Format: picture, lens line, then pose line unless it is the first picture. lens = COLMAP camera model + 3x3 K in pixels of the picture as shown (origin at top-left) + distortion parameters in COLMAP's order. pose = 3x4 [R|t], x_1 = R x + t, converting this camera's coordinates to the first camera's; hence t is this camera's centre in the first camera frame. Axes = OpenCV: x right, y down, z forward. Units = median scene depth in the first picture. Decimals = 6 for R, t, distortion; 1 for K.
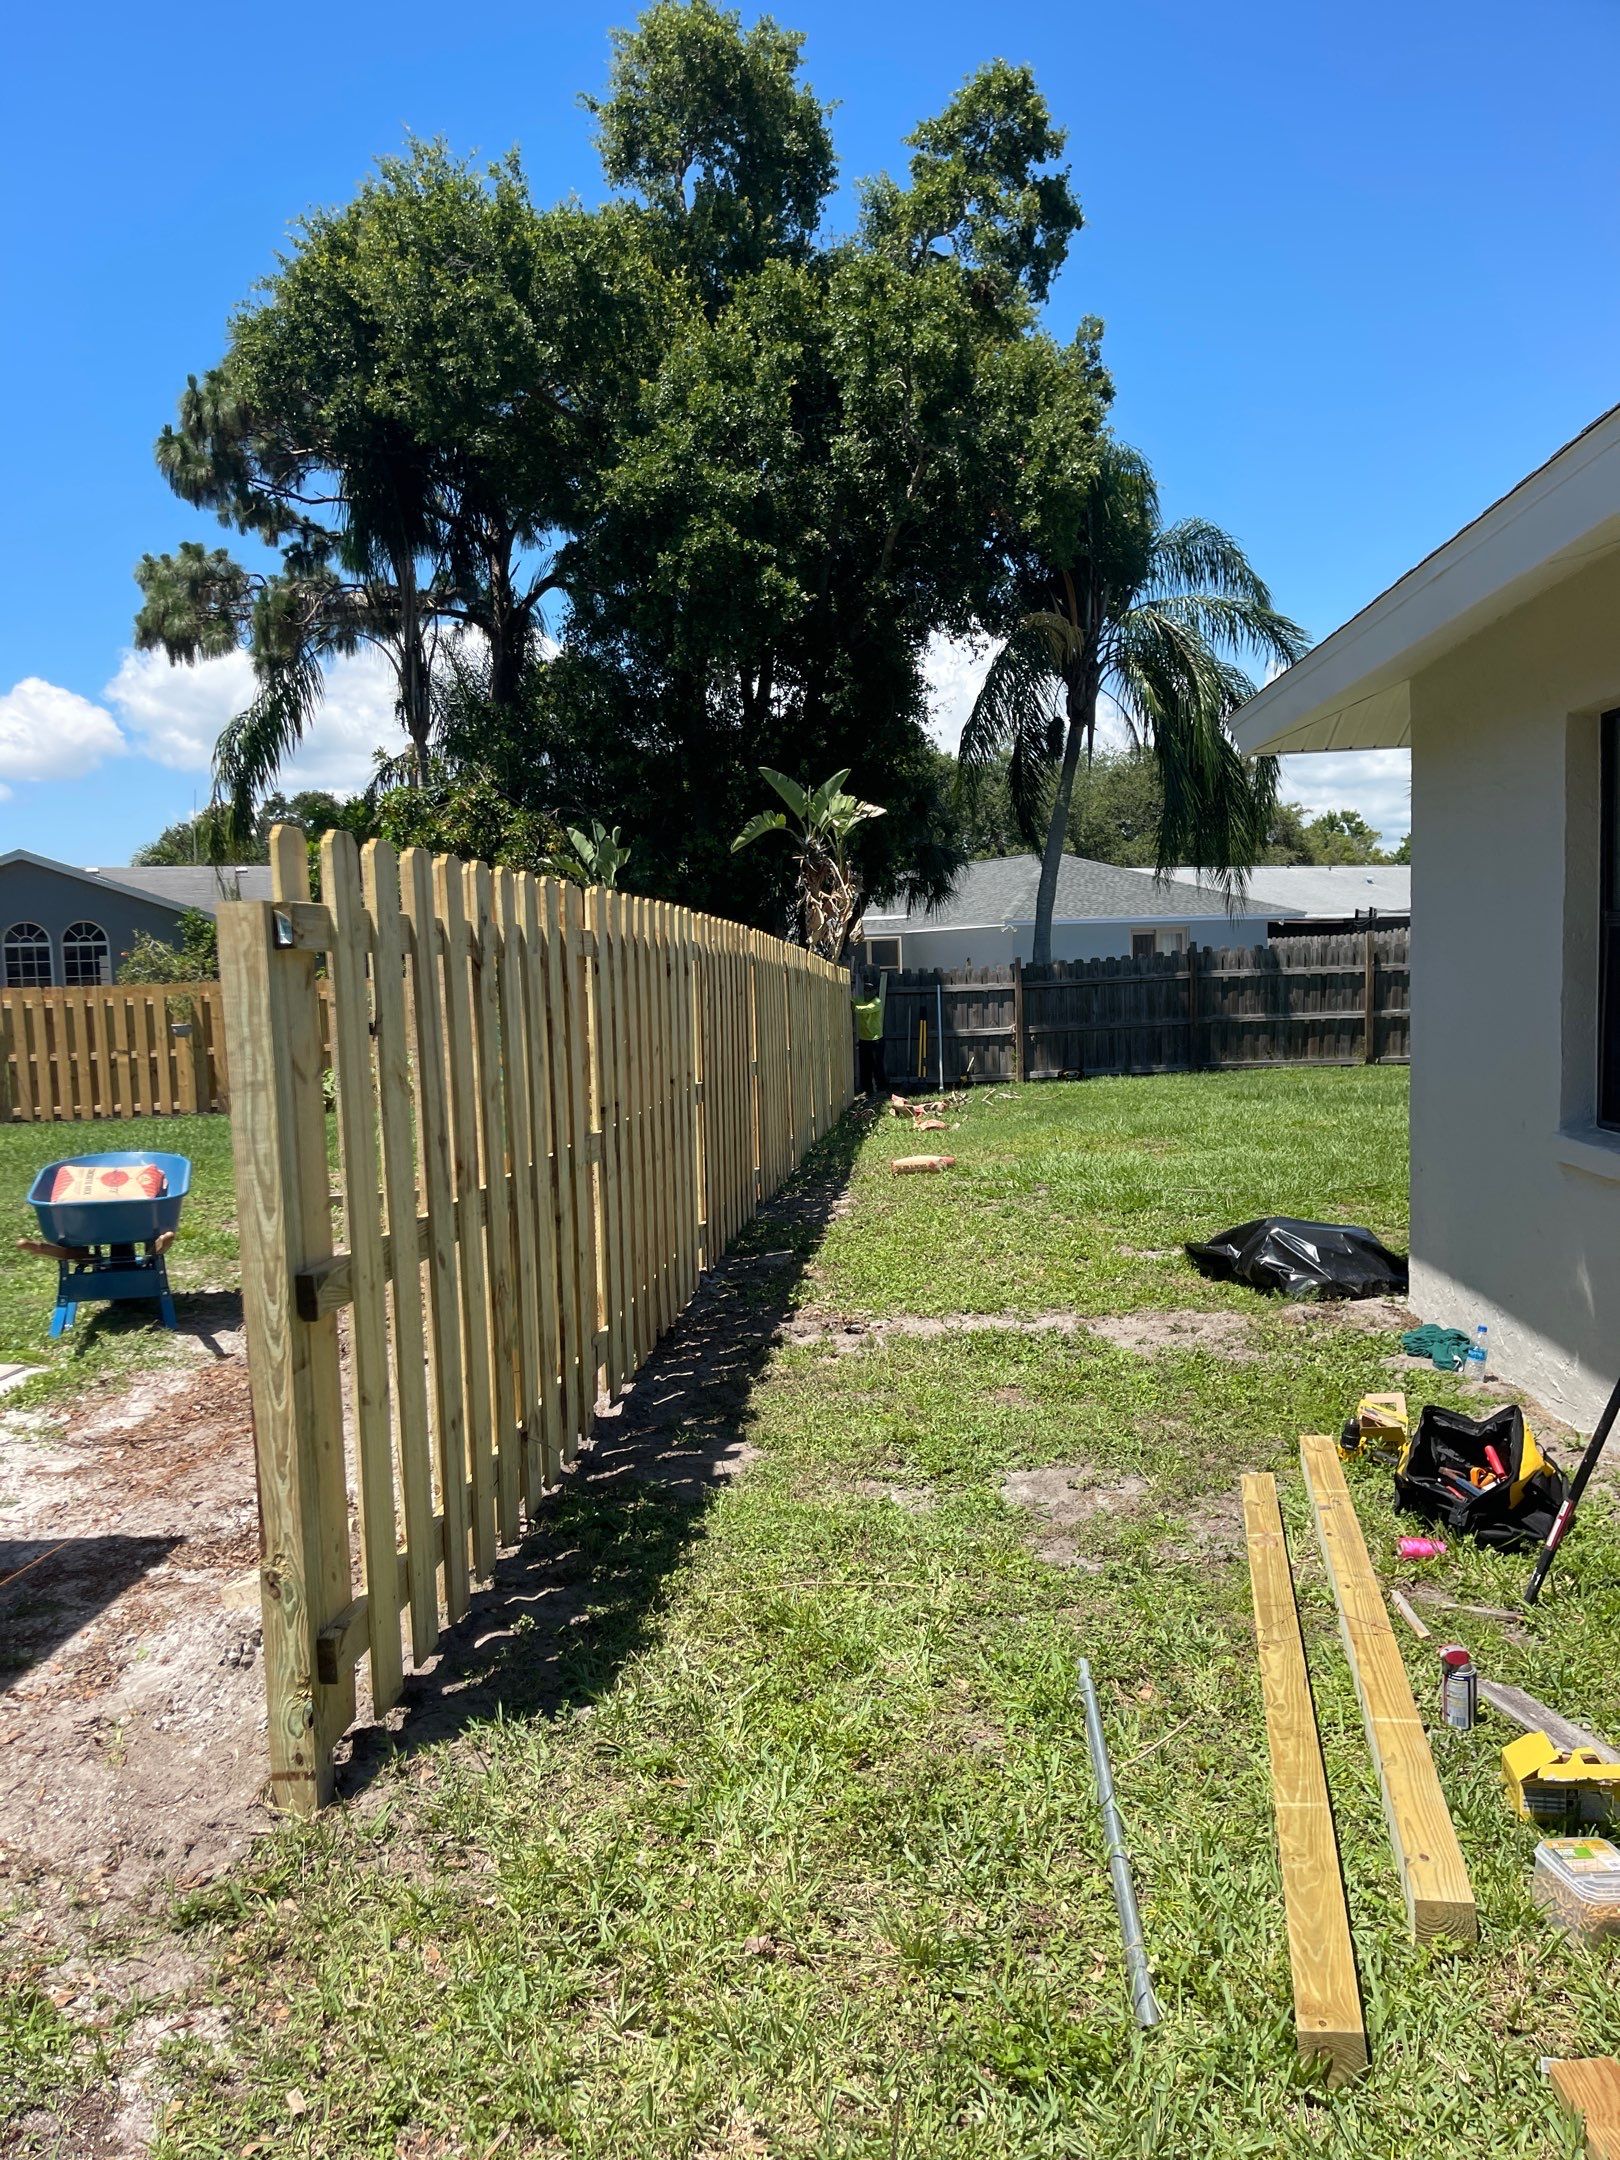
lens RADIAL K [[1646.6, 0, 781.3], [0, 1646.6, 1127.7], [0, 0, 1]] dist [0.020023, -0.005910]
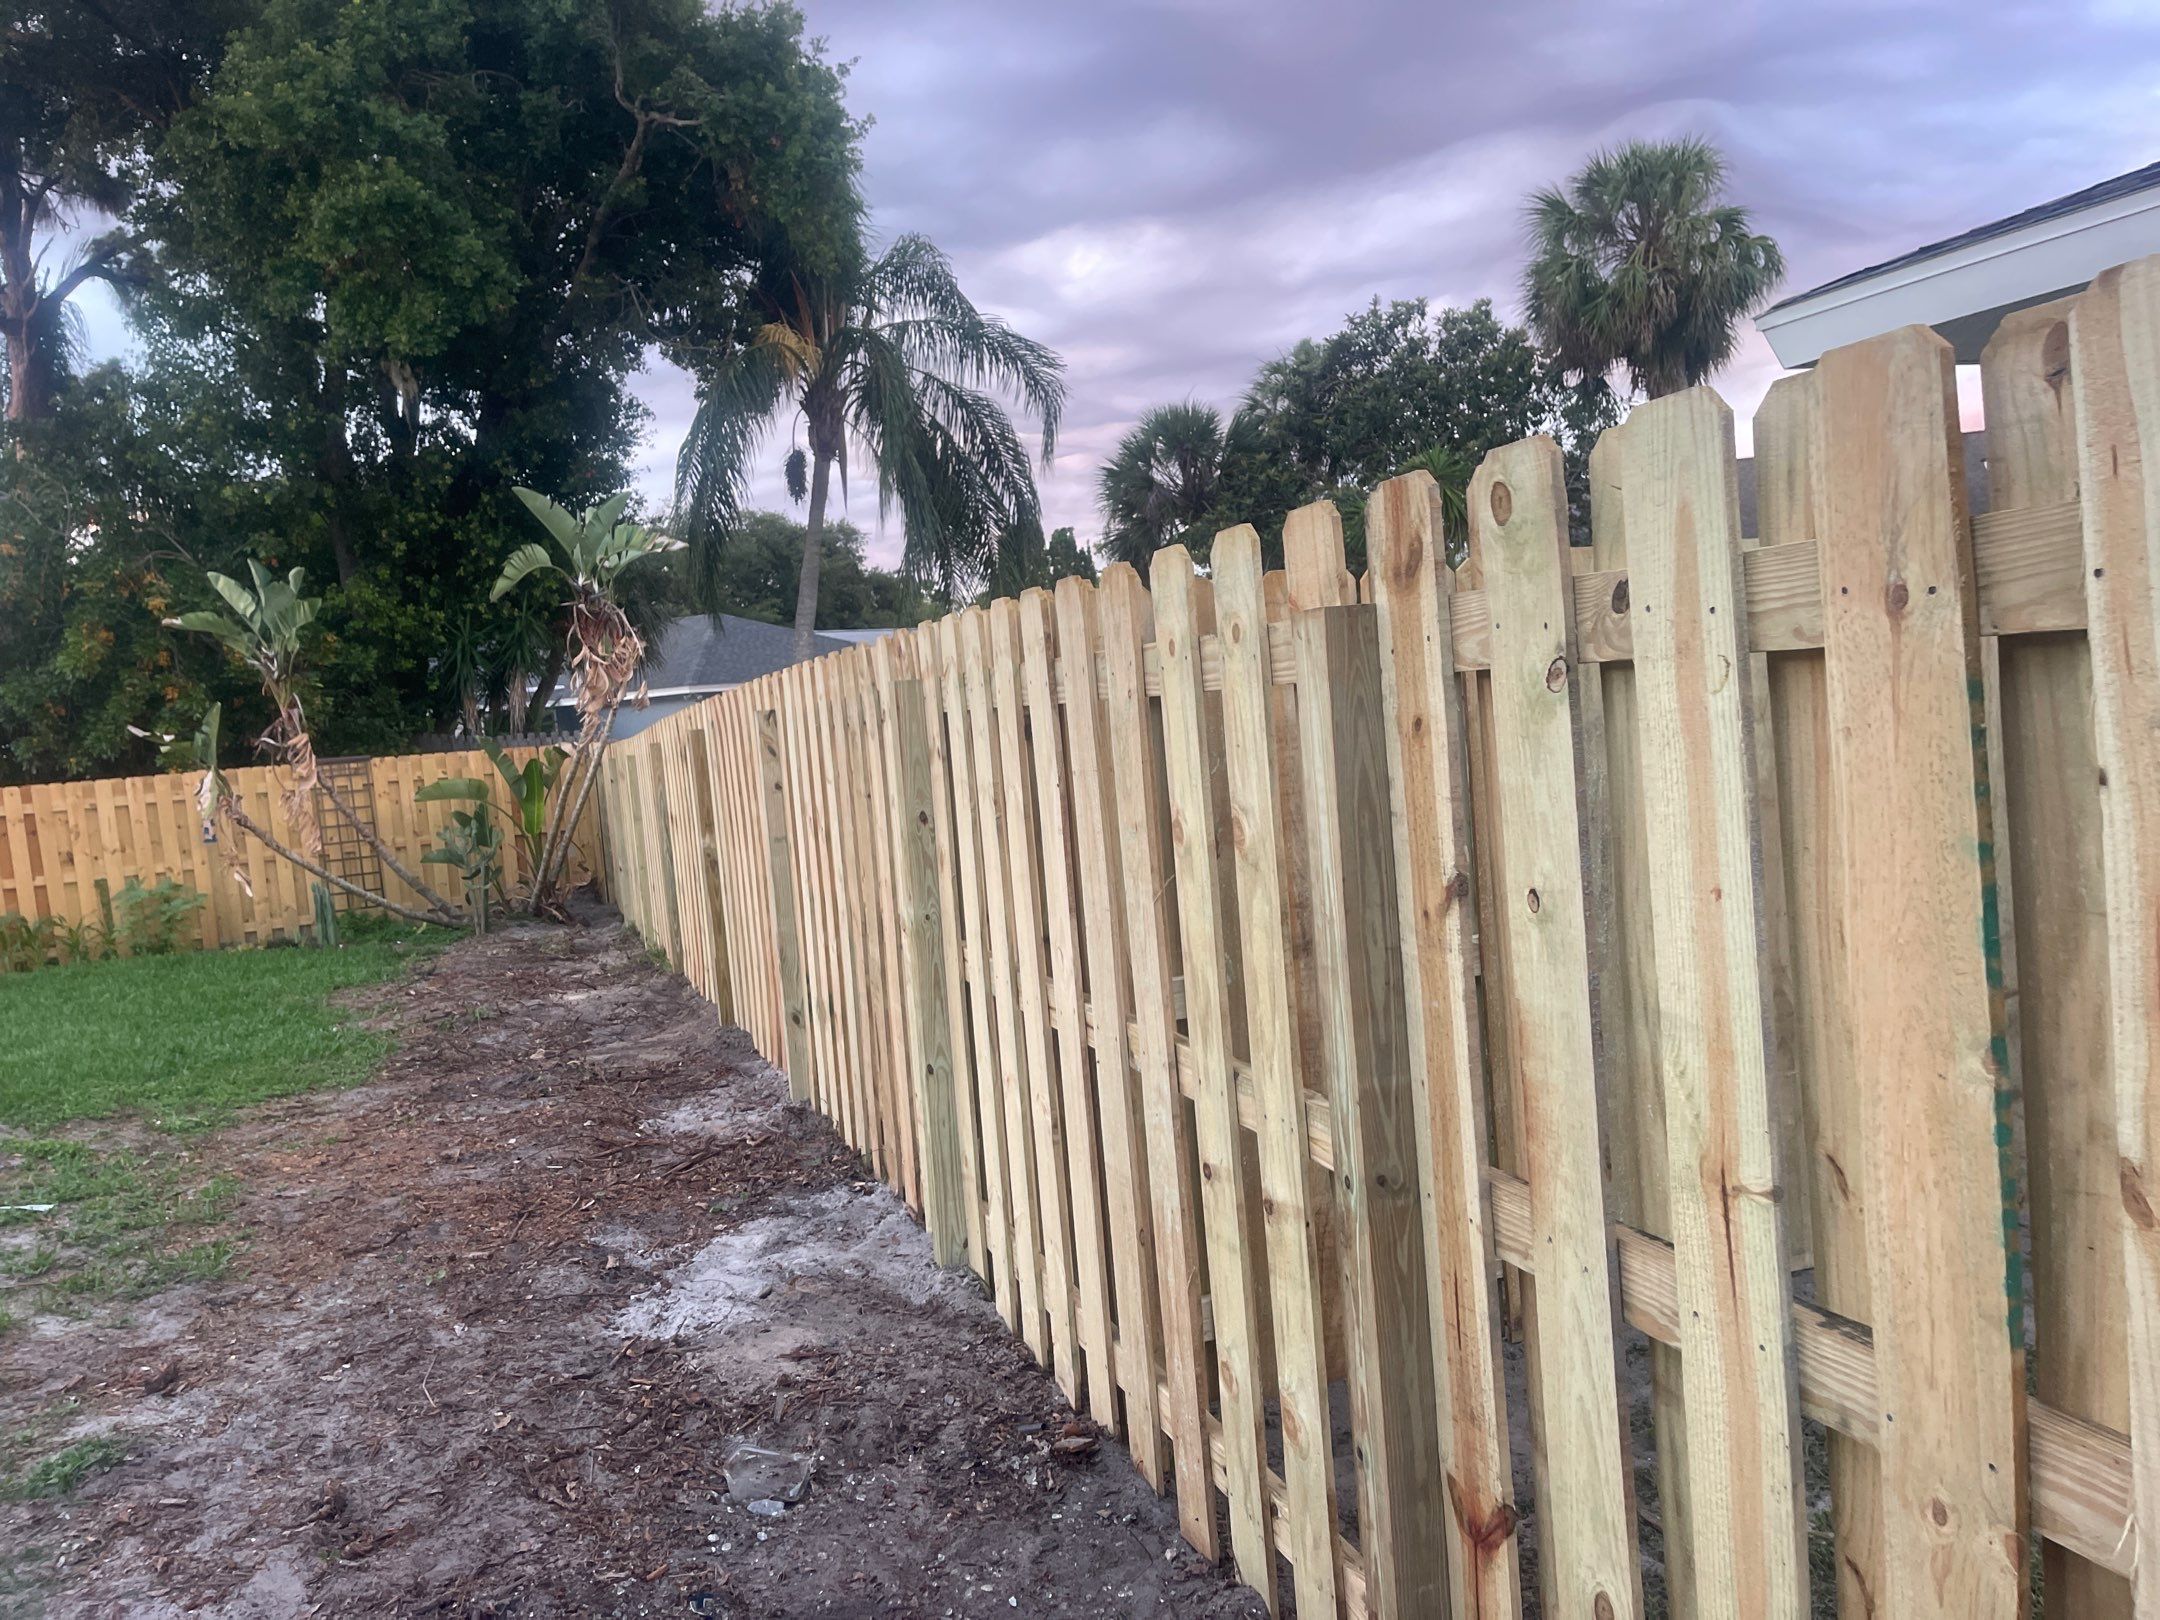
lens RADIAL K [[1651.3, 0, 1076.3], [0, 1651.3, 822.1], [0, 0, 1]] dist [0.075569, -0.104236]
pose [[0.908153, -0.071939, 0.412411, -0.083203], [0.091226, 0.995457, -0.027243, -0.015369], [-0.408578, 0.062364, 0.910591, 0.159762]]
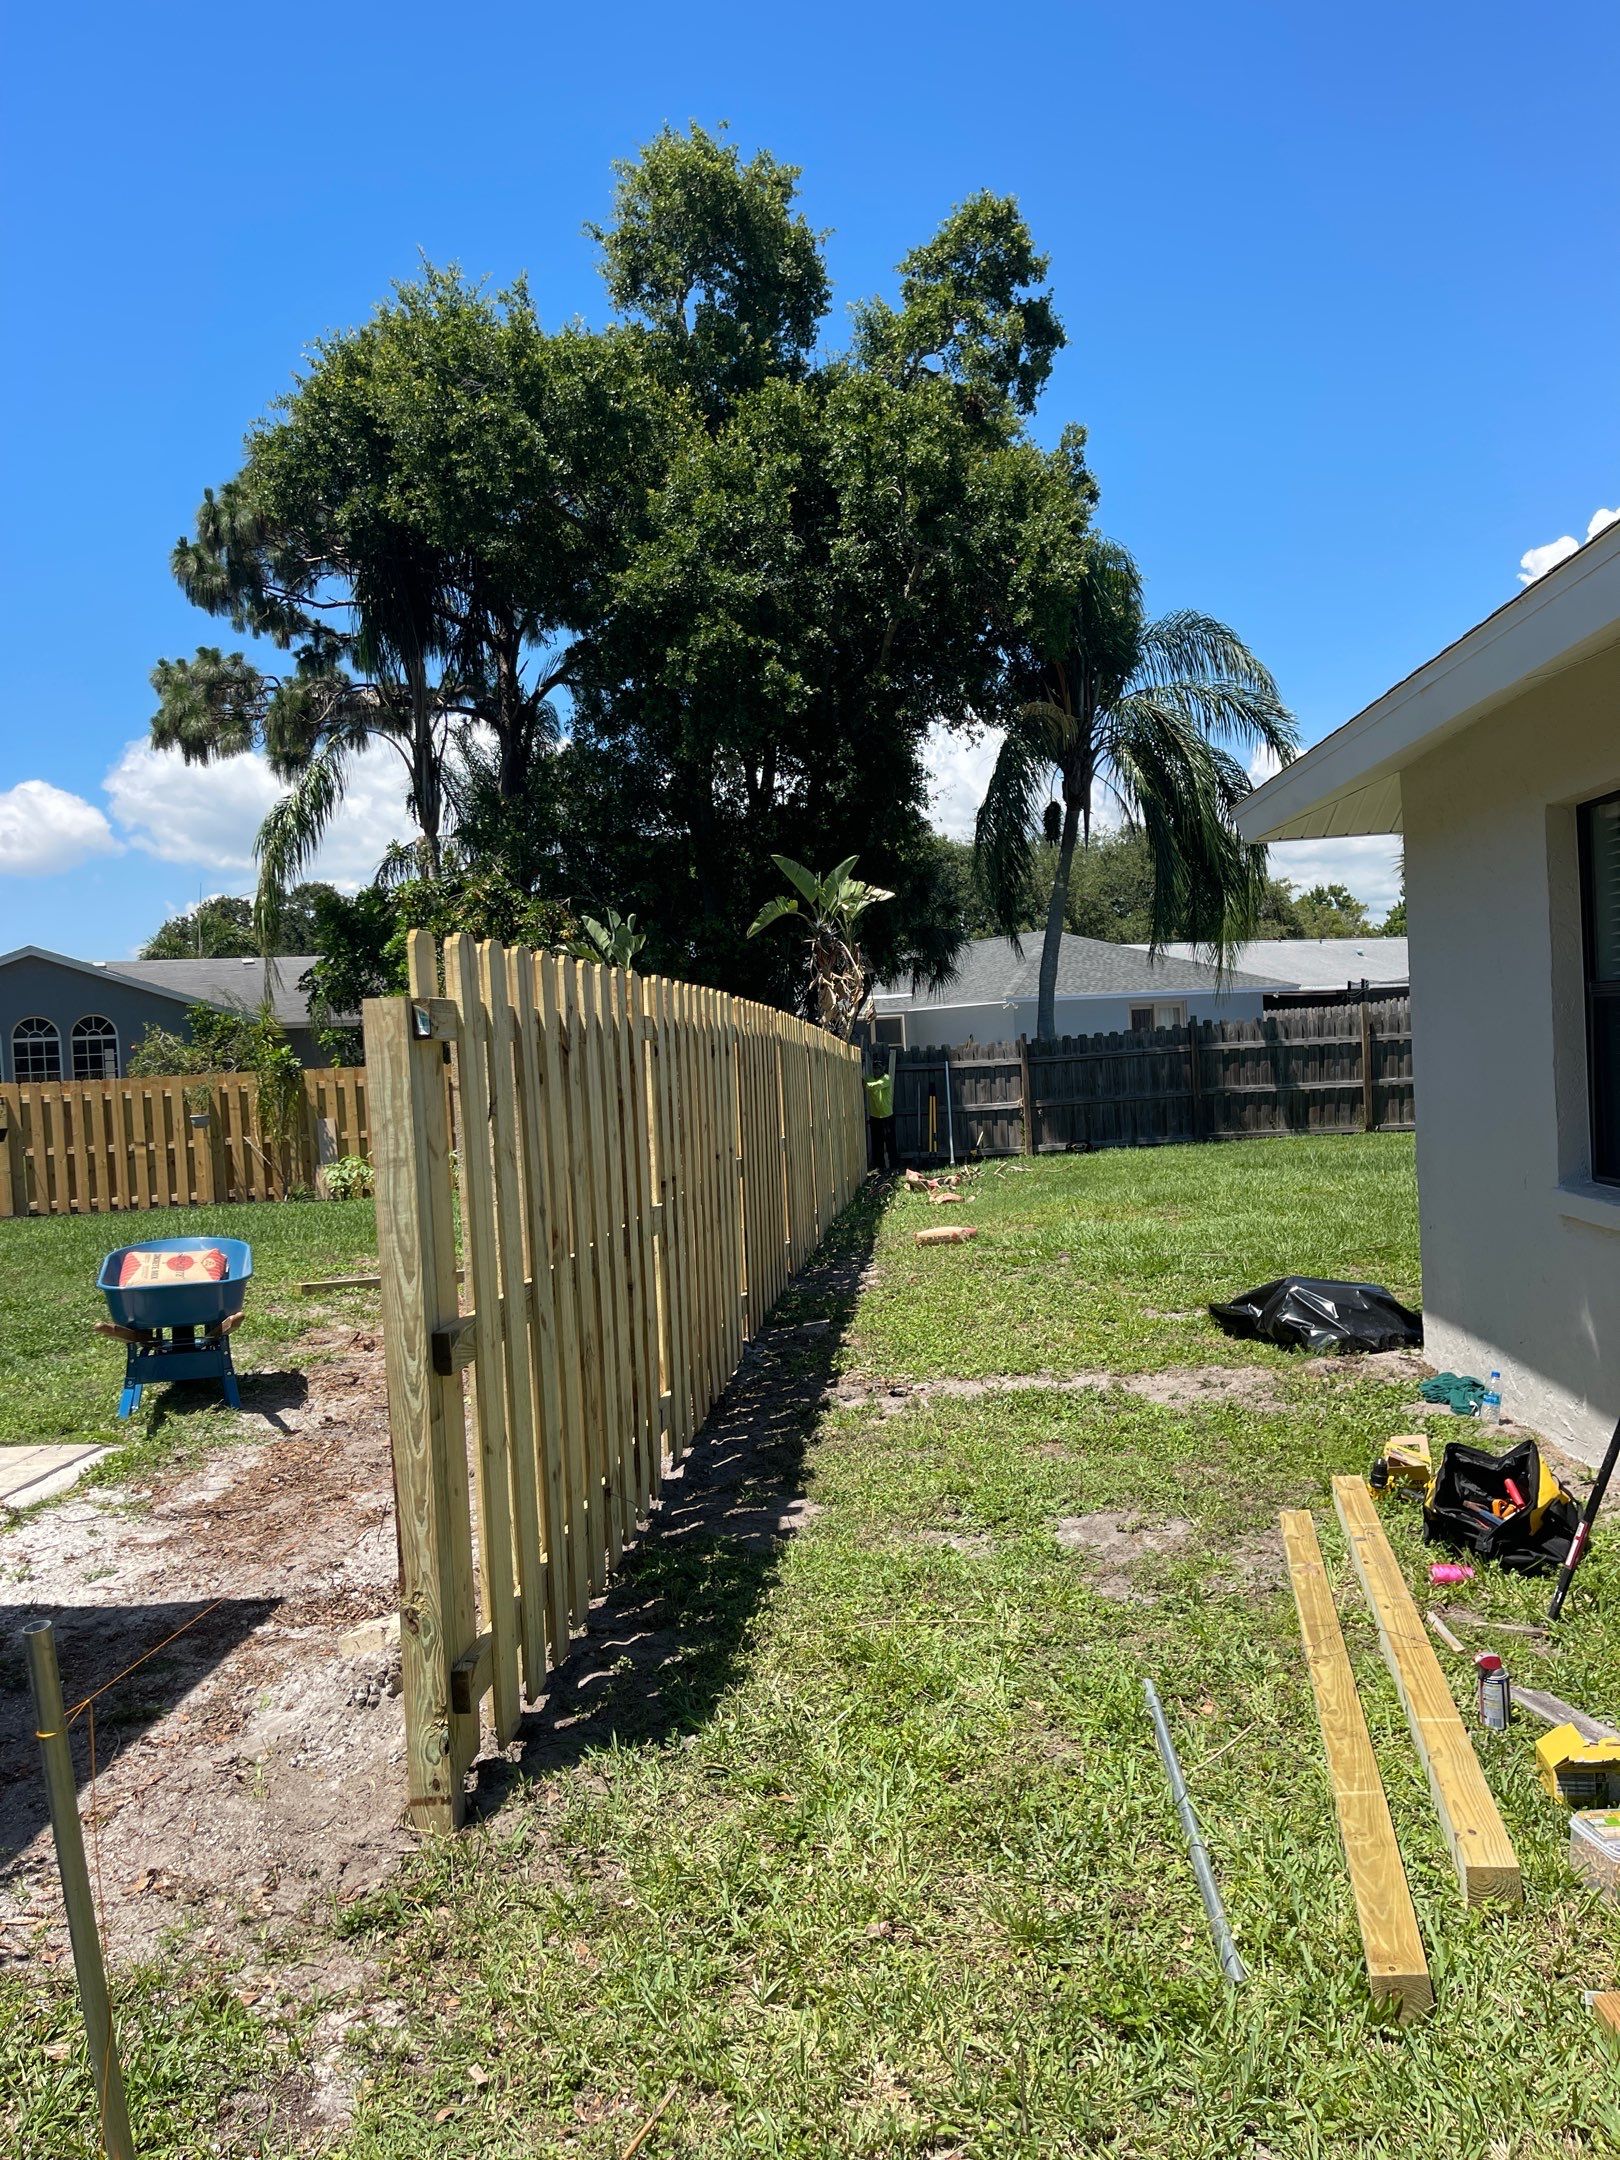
lens RADIAL K [[1650.7, 0, 819.2], [0, 1650.7, 1091.8], [0, 0, 1]] dist [0.019443, -0.004876]
pose [[0.999547, -0.019044, 0.023285, -0.007720], [0.020630, 0.997342, -0.069881, 0.001393], [-0.021893, 0.070330, 0.997284, -0.016005]]
